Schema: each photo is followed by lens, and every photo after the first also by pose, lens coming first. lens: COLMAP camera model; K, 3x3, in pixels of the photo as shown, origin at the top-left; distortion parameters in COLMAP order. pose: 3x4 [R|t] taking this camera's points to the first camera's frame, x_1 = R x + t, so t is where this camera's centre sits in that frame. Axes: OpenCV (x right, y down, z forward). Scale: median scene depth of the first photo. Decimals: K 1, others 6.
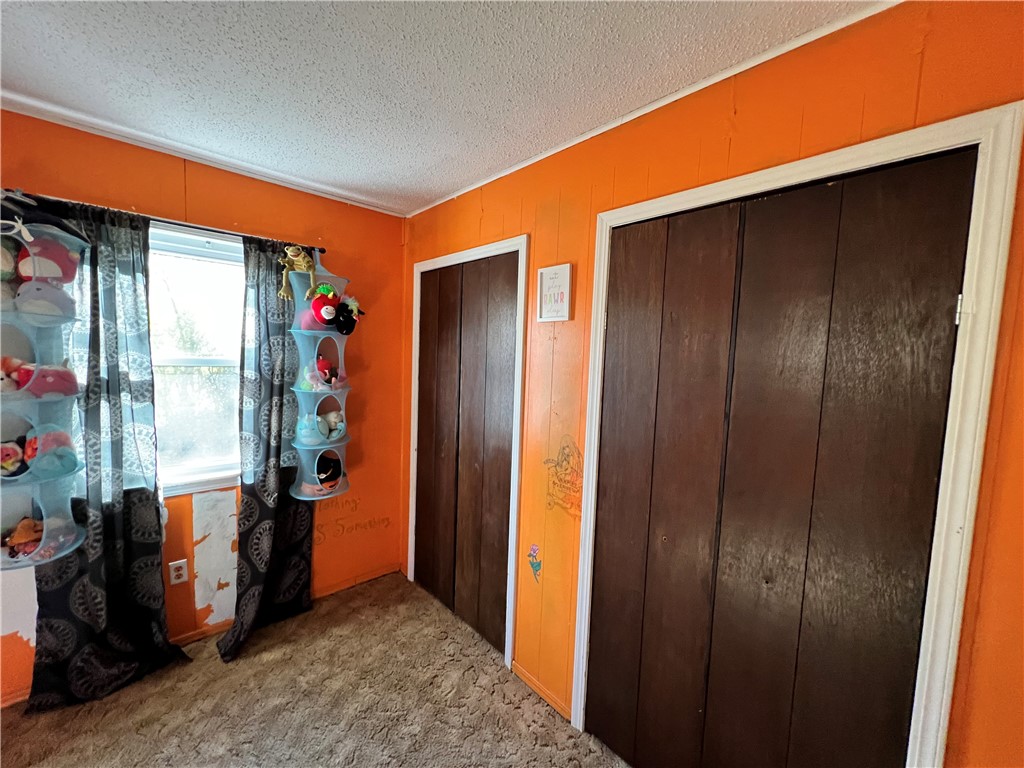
lens RADIAL K [[407.6, 0, 513.7], [0, 407.6, 384.8], [0, 0, 1]] dist [-0.004033, 0.000505]
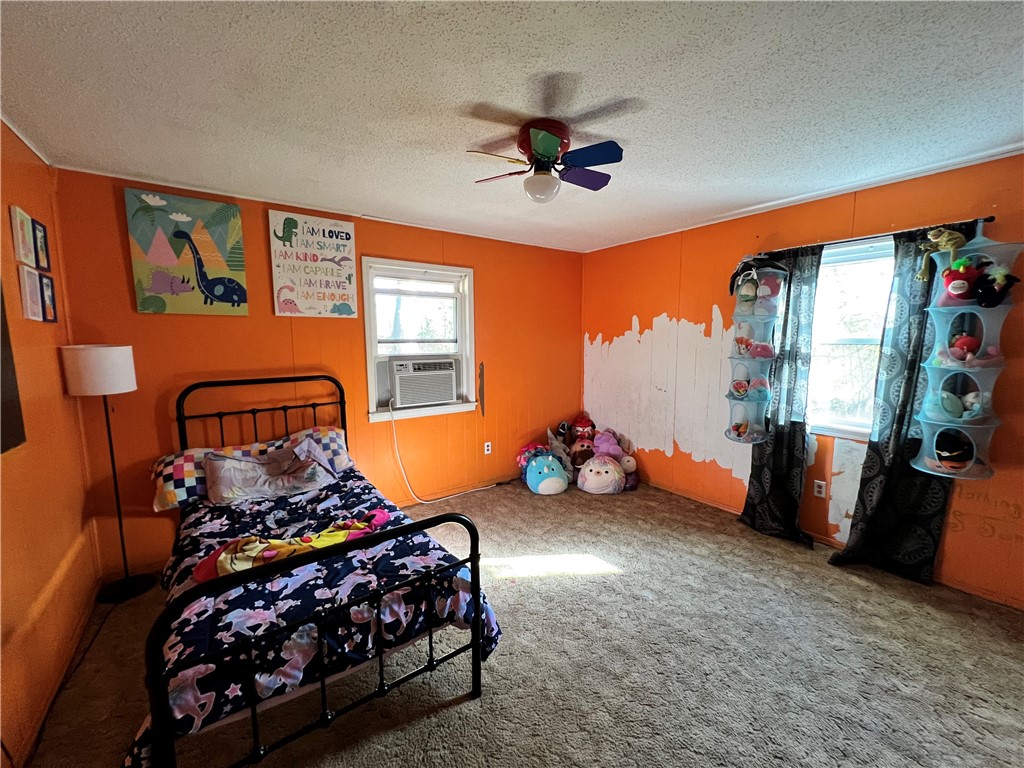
lens RADIAL K [[407.6, 0, 513.7], [0, 407.6, 384.8], [0, 0, 1]] dist [-0.004033, 0.000505]
pose [[-0.105900, 0.076771, -0.991409, 0.667381], [-0.076367, 0.993443, 0.085085, 0.058109], [0.991440, 0.084721, -0.099342, 0.046604]]
